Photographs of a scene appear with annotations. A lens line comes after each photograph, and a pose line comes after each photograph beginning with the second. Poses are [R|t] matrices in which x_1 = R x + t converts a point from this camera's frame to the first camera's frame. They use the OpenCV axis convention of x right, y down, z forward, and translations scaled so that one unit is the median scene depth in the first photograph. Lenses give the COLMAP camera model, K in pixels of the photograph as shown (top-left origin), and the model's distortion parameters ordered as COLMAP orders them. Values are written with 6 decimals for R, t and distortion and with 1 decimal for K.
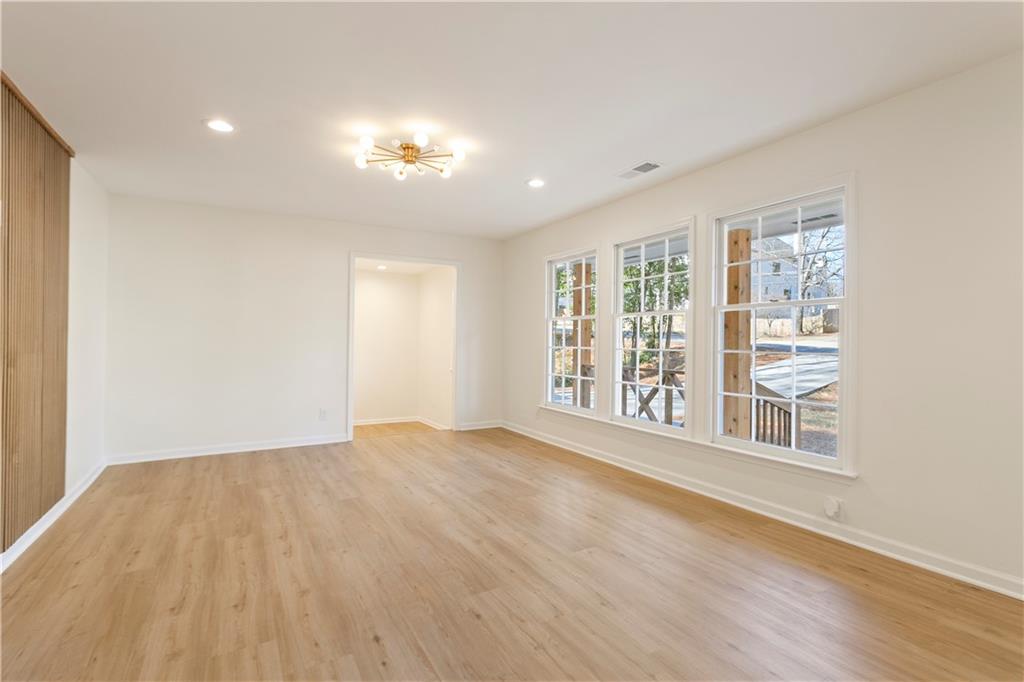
lens RADIAL K [[500.9, 0, 517.2], [0, 500.9, 338.8], [0, 0, 1]] dist [0.004865, -0.000285]
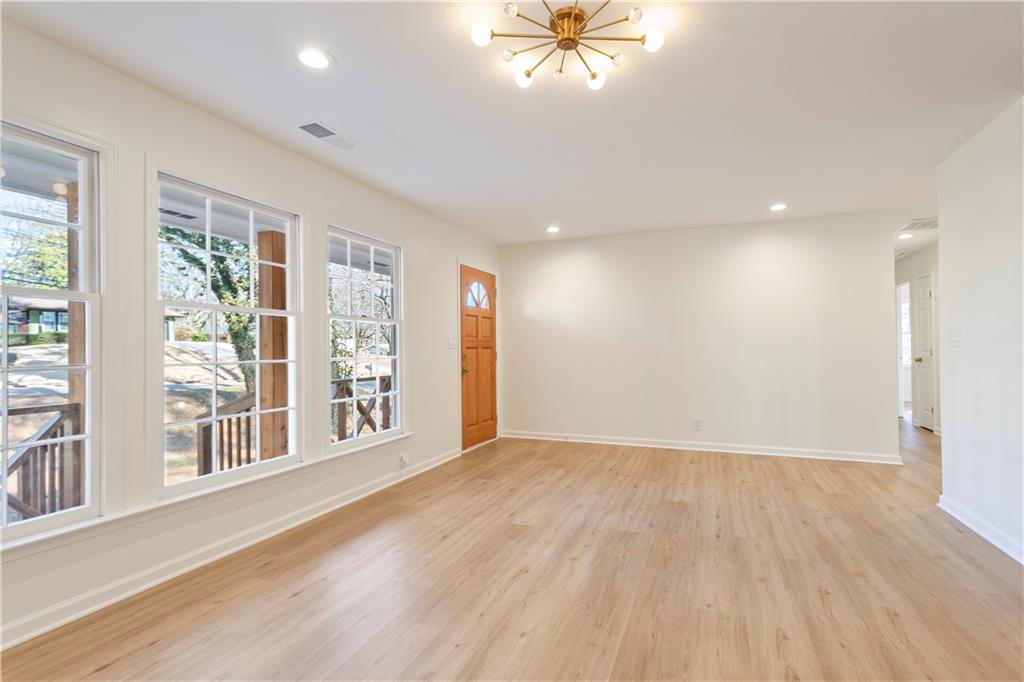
lens RADIAL K [[500.9, 0, 517.8], [0, 500.9, 347.5], [0, 0, 1]] dist [0.004865, -0.000285]
pose [[-0.633768, 0.005504, 0.773503, -0.857451], [0.001095, 0.999980, -0.006218, 0.010050], [-0.773522, -0.003094, -0.633762, 1.932291]]
